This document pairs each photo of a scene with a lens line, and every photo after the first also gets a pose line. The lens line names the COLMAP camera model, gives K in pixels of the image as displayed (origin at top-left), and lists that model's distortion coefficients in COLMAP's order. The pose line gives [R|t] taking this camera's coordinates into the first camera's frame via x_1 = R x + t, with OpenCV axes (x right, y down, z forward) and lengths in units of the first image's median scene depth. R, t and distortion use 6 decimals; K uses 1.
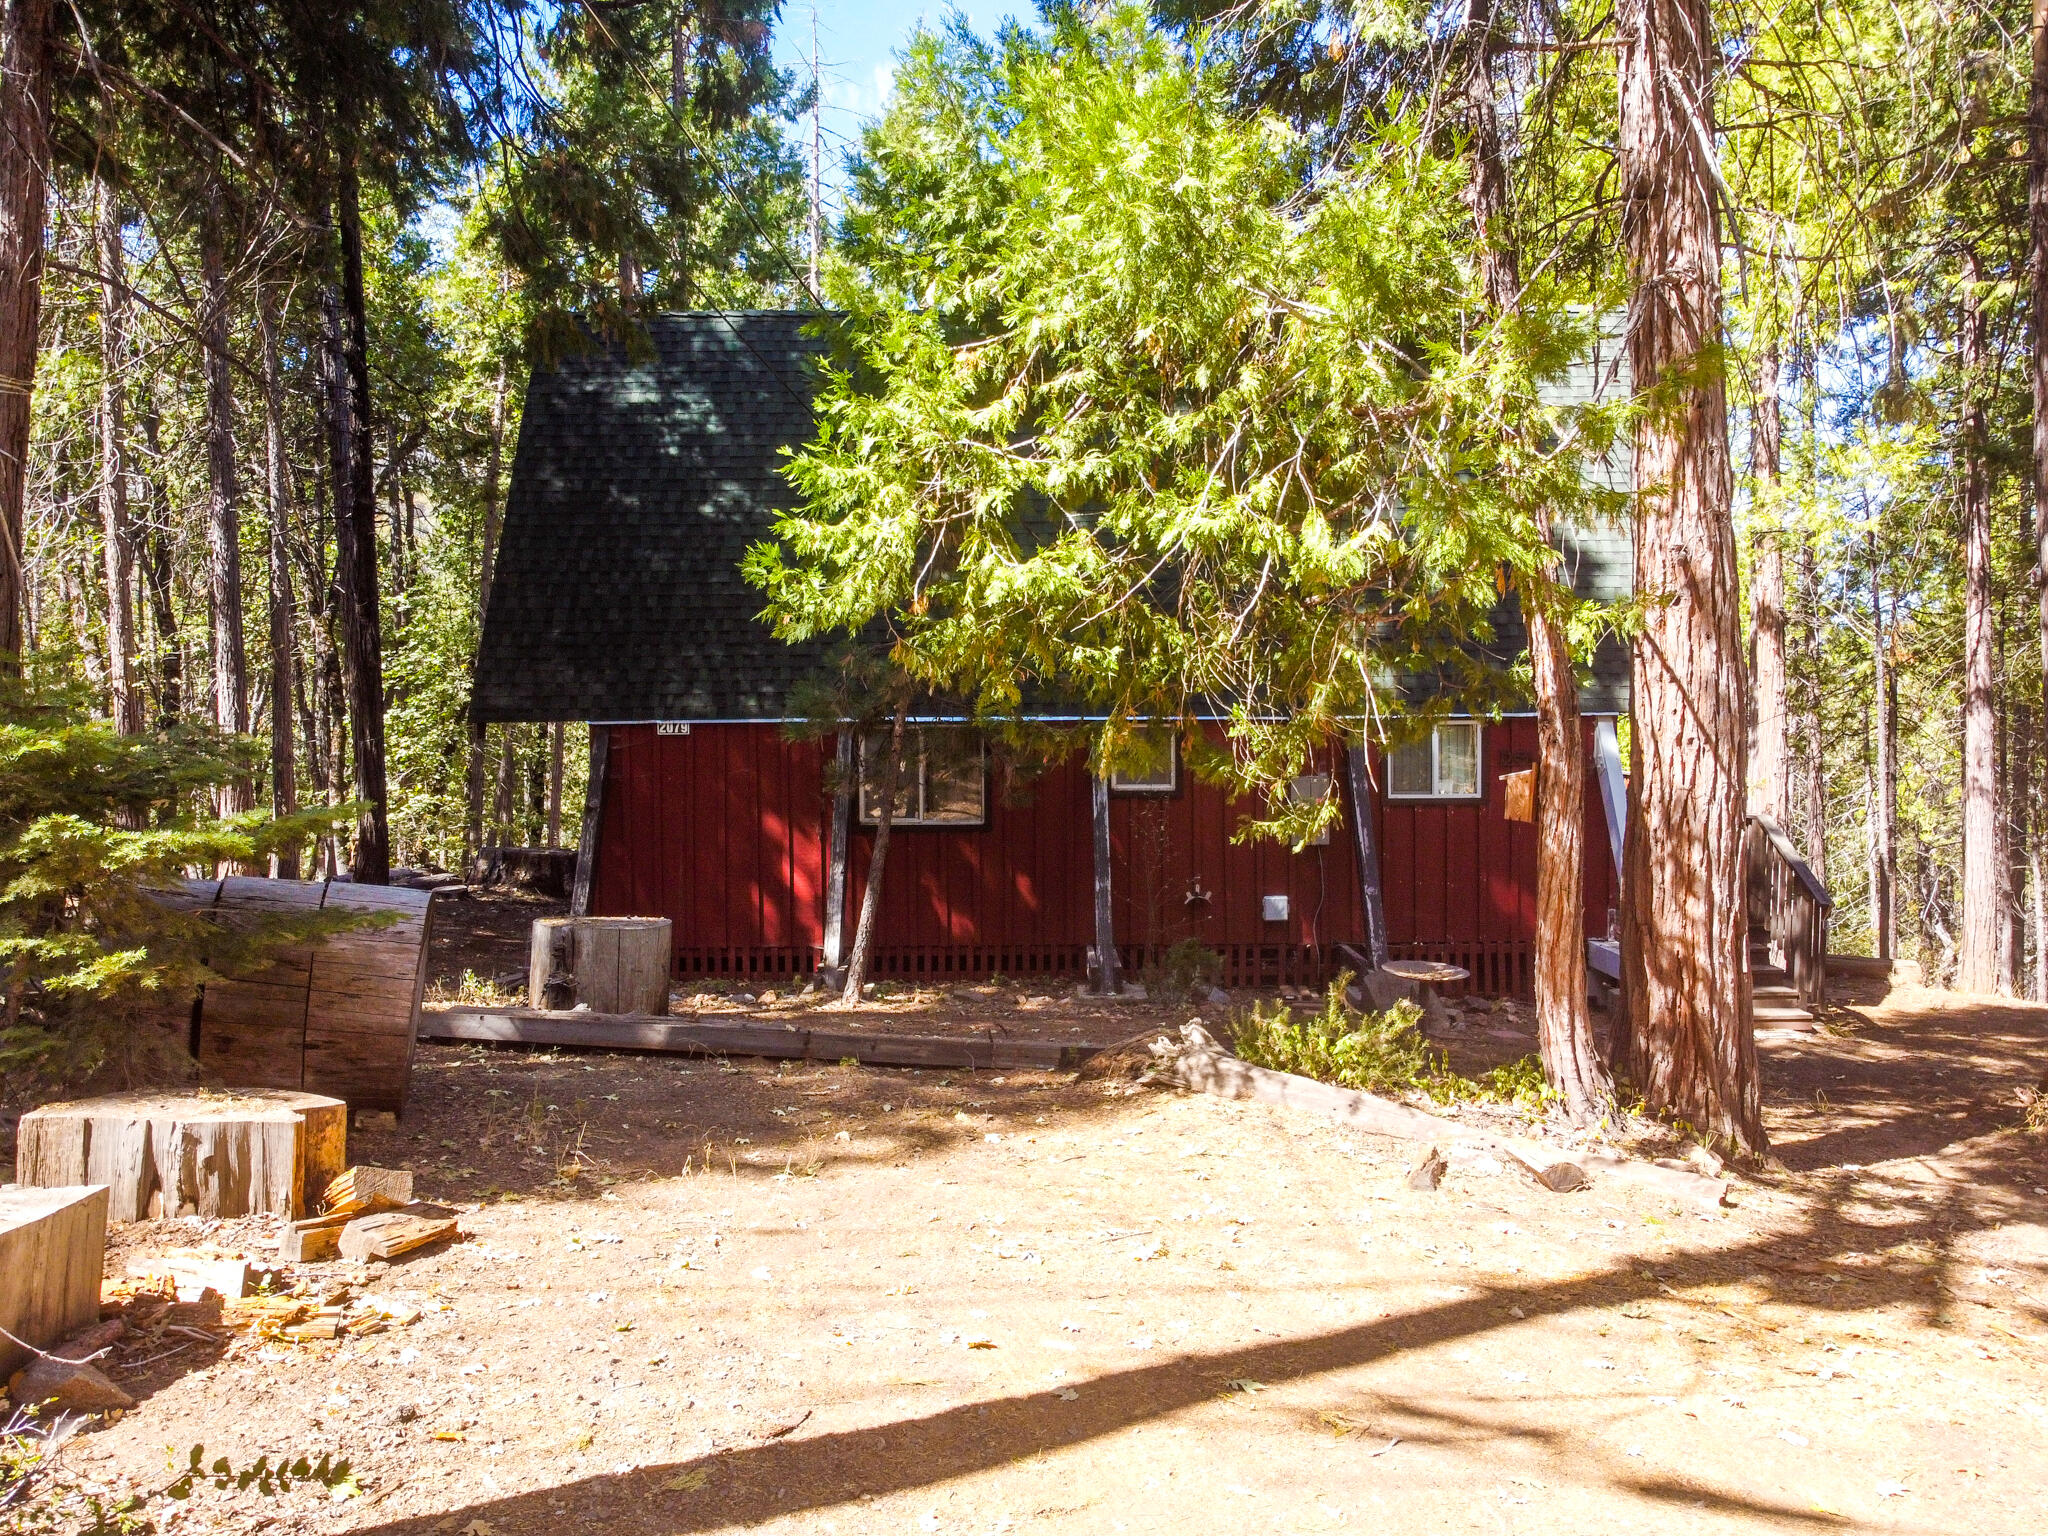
lens RADIAL K [[1449.1, 0, 1024.0], [0, 1449.1, 768.0], [0, 0, 1]] dist [0.001144, -0.003451]
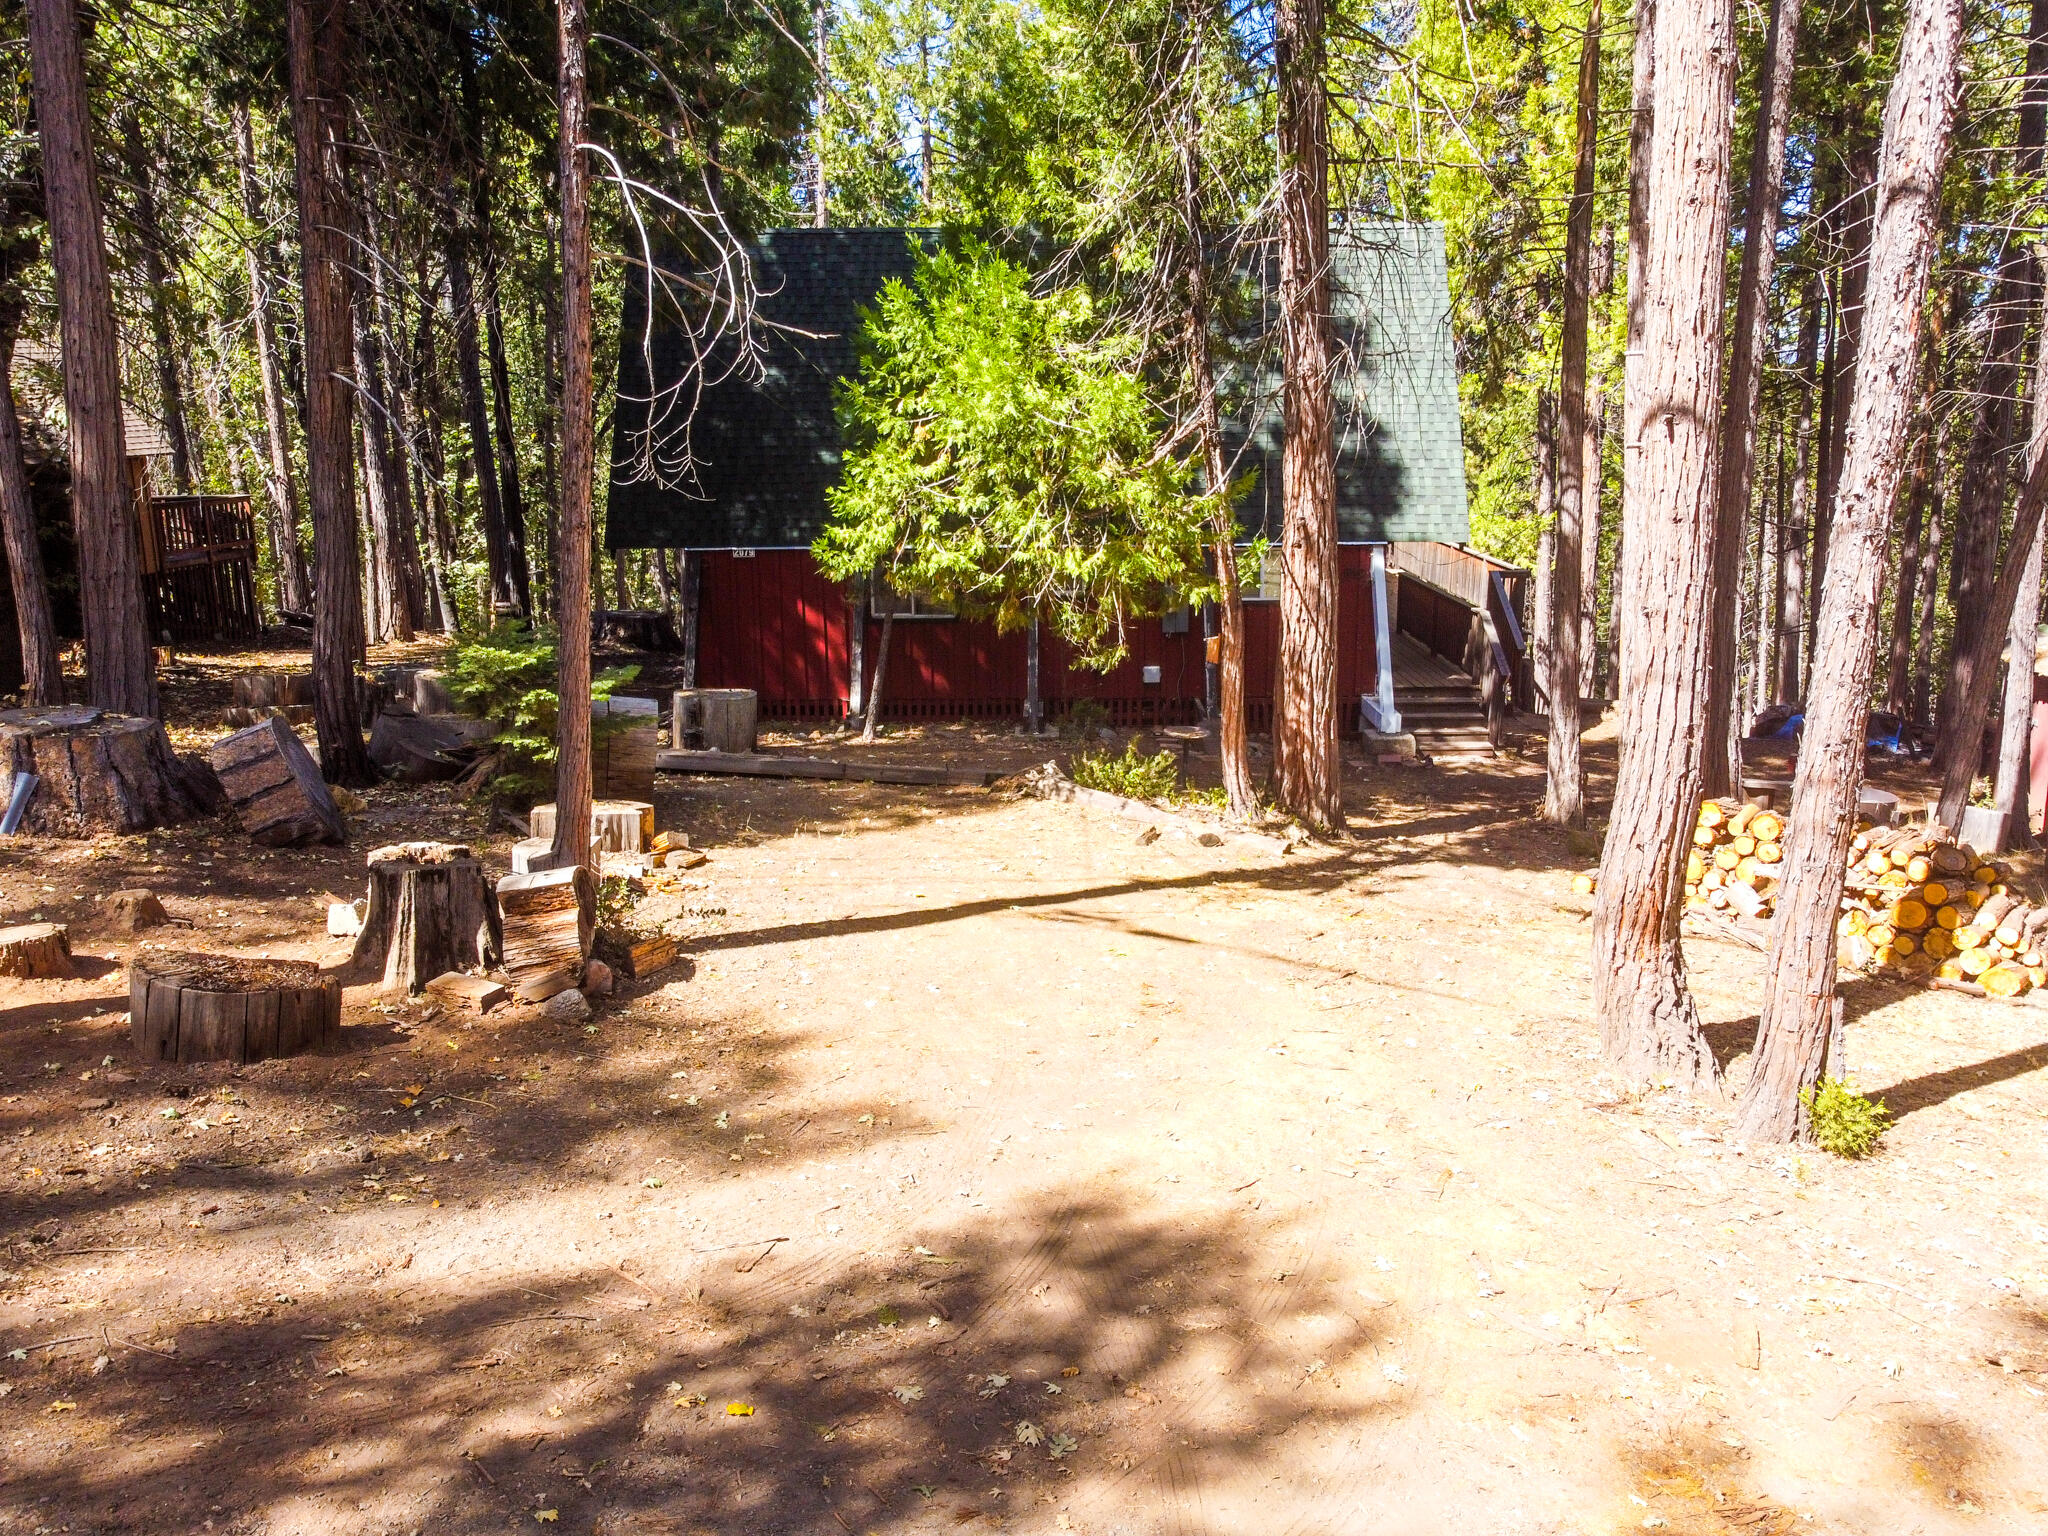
lens RADIAL K [[1449.1, 0, 1024.0], [0, 1449.1, 768.0], [0, 0, 1]] dist [0.001144, -0.003451]
pose [[0.999946, 0.001171, -0.010345, 0.110236], [0.001013, 0.978007, 0.208571, -0.226041], [0.010362, -0.208570, 0.977953, -0.907812]]
